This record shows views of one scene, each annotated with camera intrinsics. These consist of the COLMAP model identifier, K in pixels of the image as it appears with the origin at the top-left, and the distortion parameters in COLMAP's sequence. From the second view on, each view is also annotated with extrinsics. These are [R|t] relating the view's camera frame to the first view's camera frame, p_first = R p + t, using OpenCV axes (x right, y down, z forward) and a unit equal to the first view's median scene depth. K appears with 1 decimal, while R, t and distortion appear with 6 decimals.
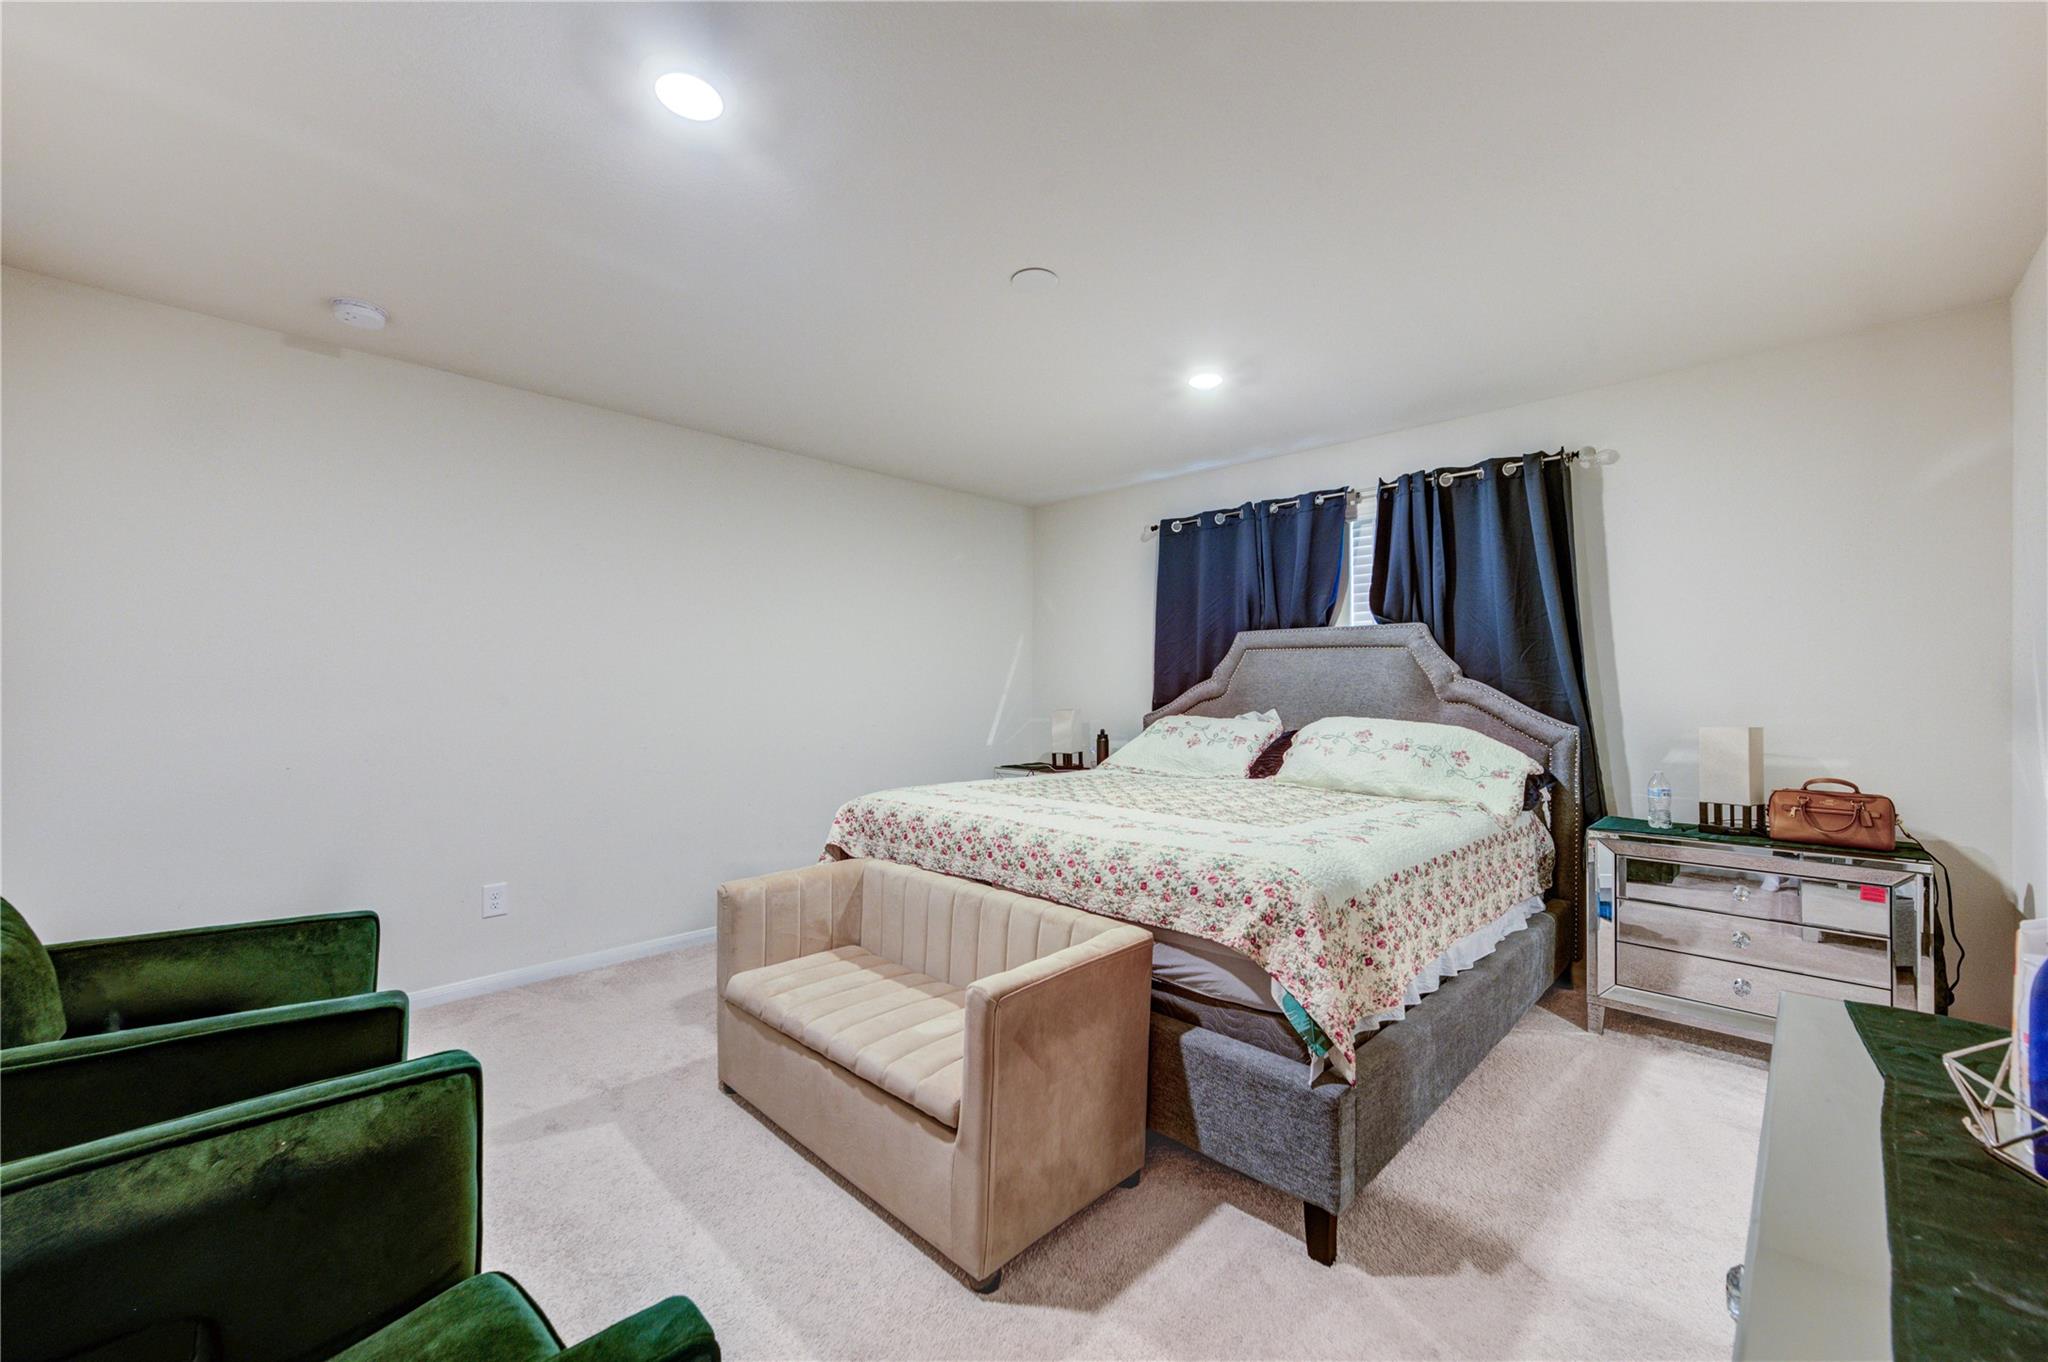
lens RADIAL K [[801.1, 0, 1038.3], [0, 801.1, 683.1], [0, 0, 1]] dist [0.001816, 0.000020]
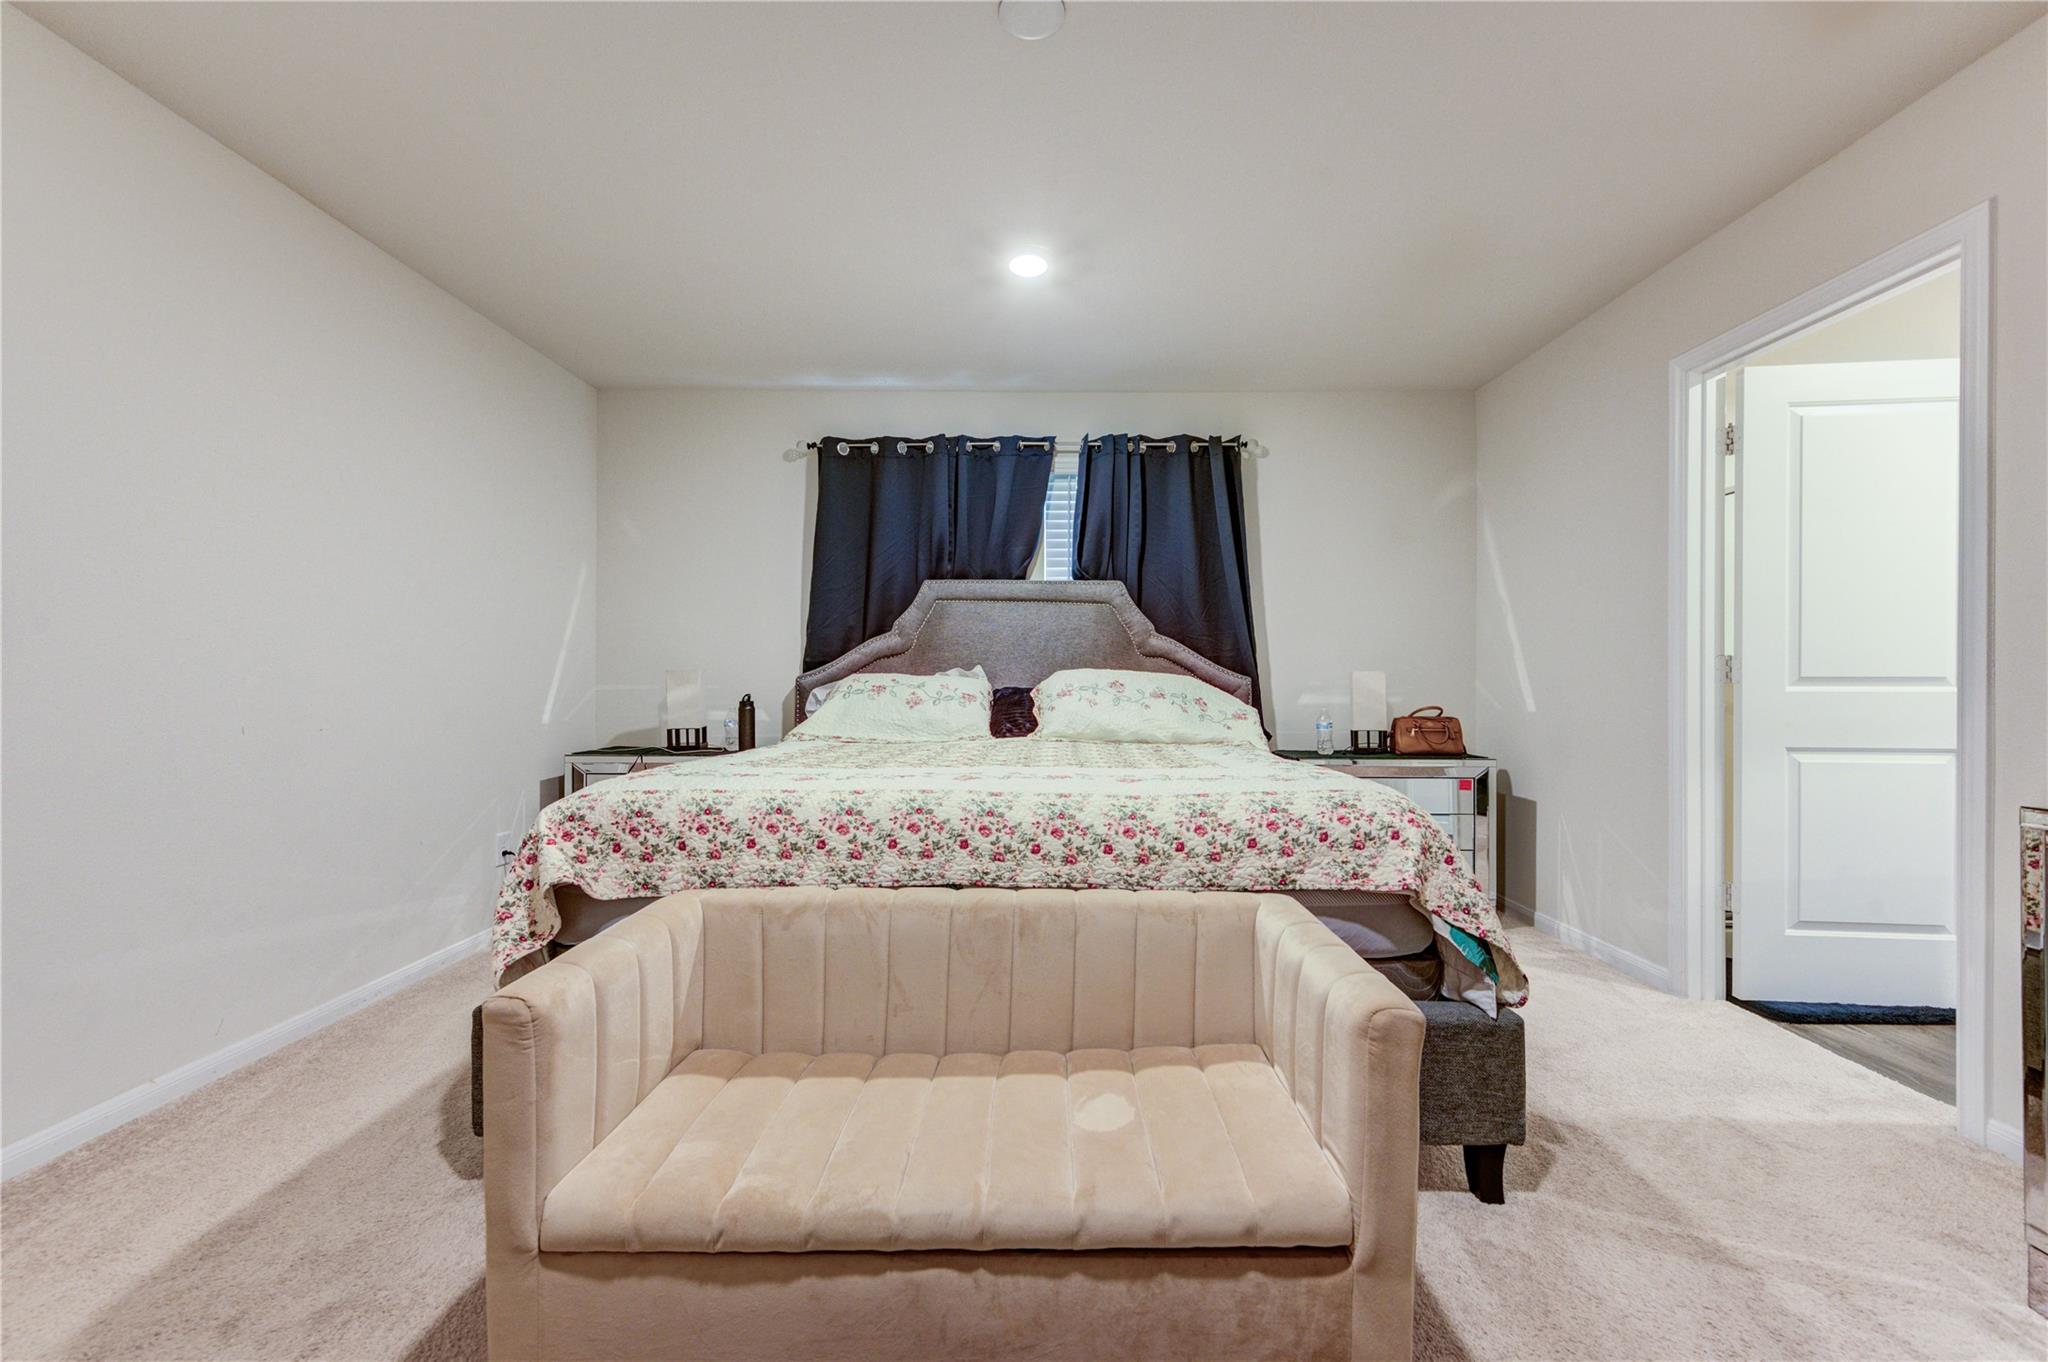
lens RADIAL K [[801.1, 0, 1032.9], [0, 801.1, 684.3], [0, 0, 1]] dist [0.001816, 0.000020]
pose [[0.727823, -0.001325, 0.685763, -0.333400], [-0.006068, 0.999947, 0.008373, 0.053557], [-0.685738, -0.010255, 0.727776, 0.337252]]
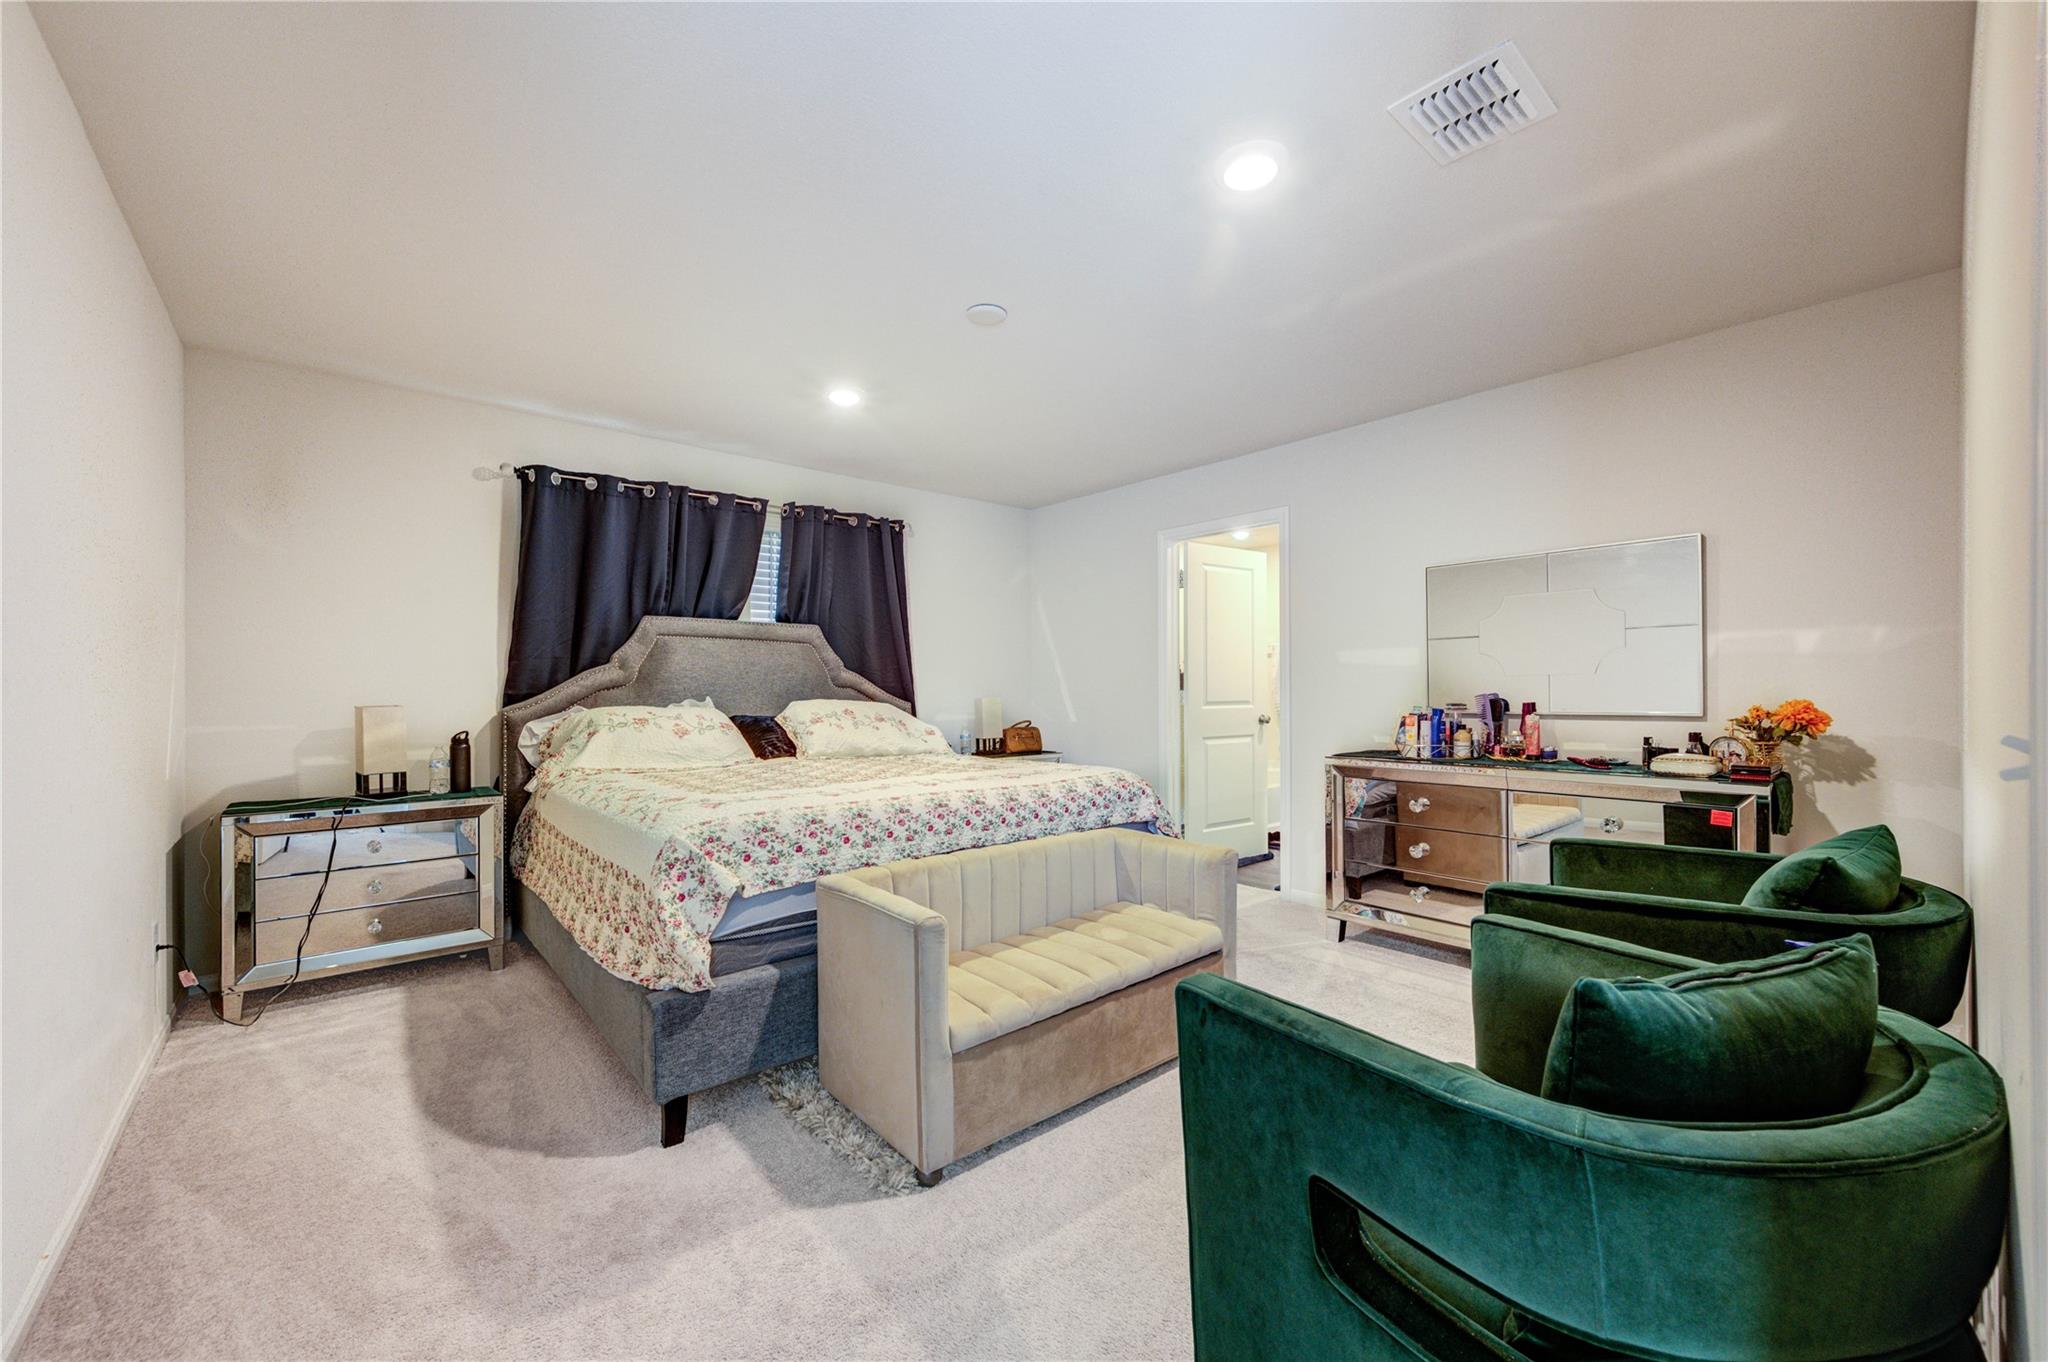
lens RADIAL K [[801.1, 0, 1029.3], [0, 801.1, 691.2], [0, 0, 1]] dist [0.001816, 0.000020]
pose [[0.093405, -0.005918, 0.995611, -0.788456], [-0.000915, 0.999981, 0.006029, 0.022297], [-0.995628, -0.001474, 0.093398, 0.575839]]
